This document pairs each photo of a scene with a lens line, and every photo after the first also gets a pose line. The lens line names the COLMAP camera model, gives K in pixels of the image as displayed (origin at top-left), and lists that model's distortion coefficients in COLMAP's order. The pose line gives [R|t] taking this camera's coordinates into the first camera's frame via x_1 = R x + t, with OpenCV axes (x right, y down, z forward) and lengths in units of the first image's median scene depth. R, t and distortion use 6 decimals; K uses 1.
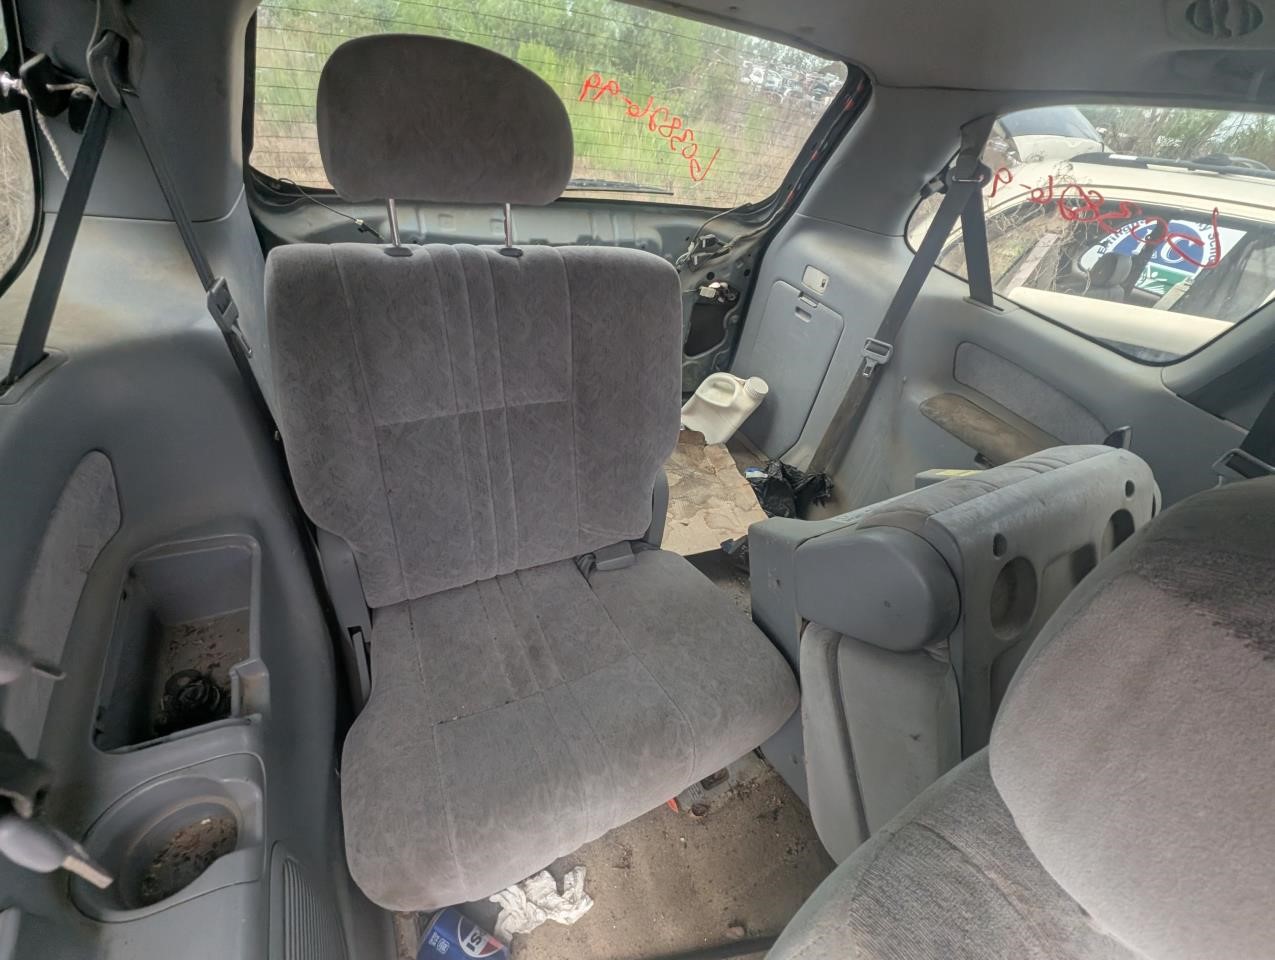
lens RADIAL K [[531.3, 0, 637.5], [0, 531.3, 480.0], [0, 0, 1]] dist [0.001562, 0.000197]
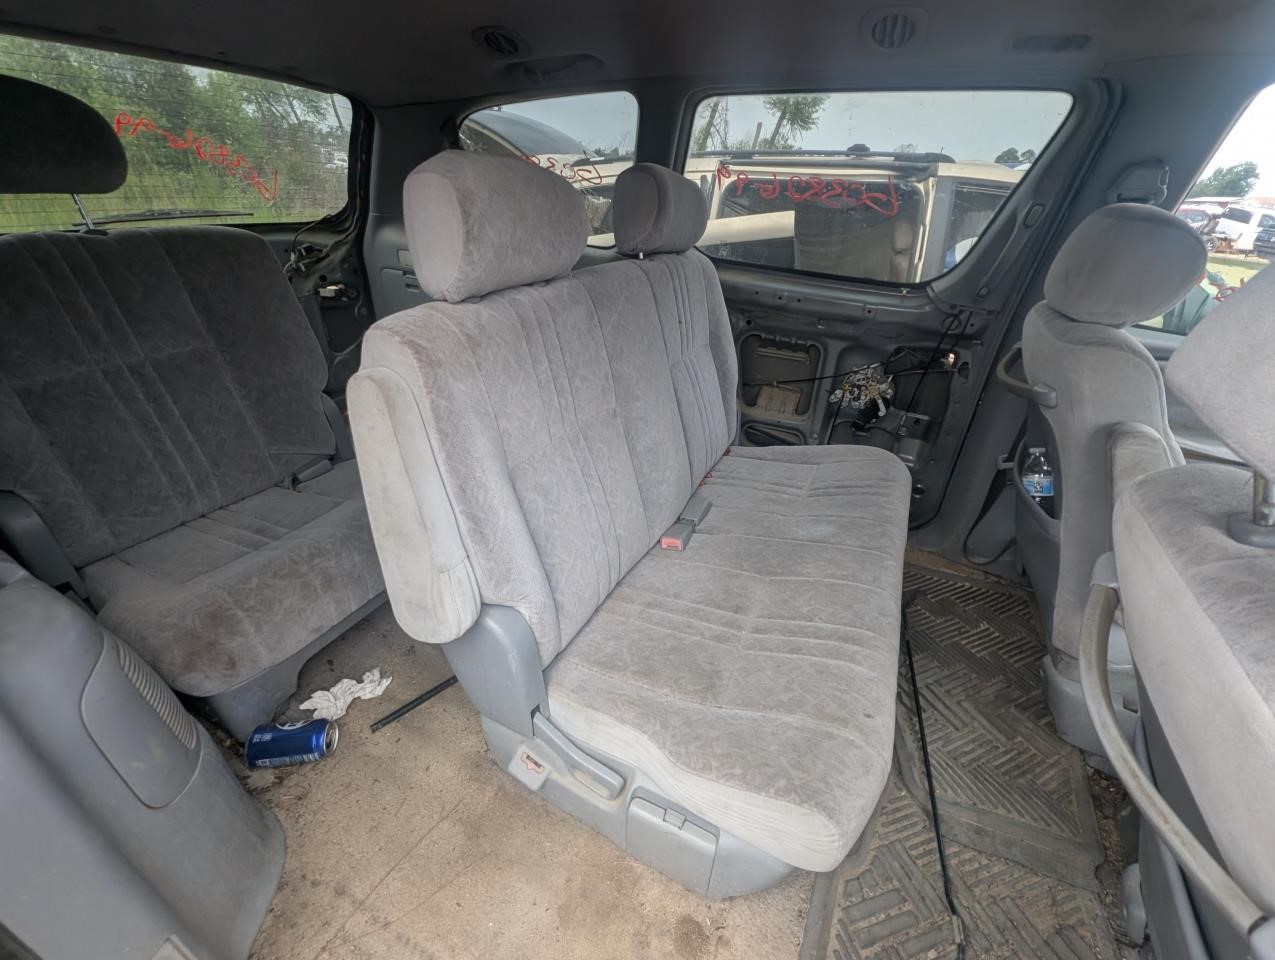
lens RADIAL K [[531.3, 0, 637.5], [0, 531.3, 480.0], [0, 0, 1]] dist [0.001562, 0.000197]
pose [[0.809580, -0.383207, 0.444672, 0.006050], [0.425707, 0.904849, 0.004725, 0.327125], [-0.404171, 0.185474, 0.895681, -0.269554]]
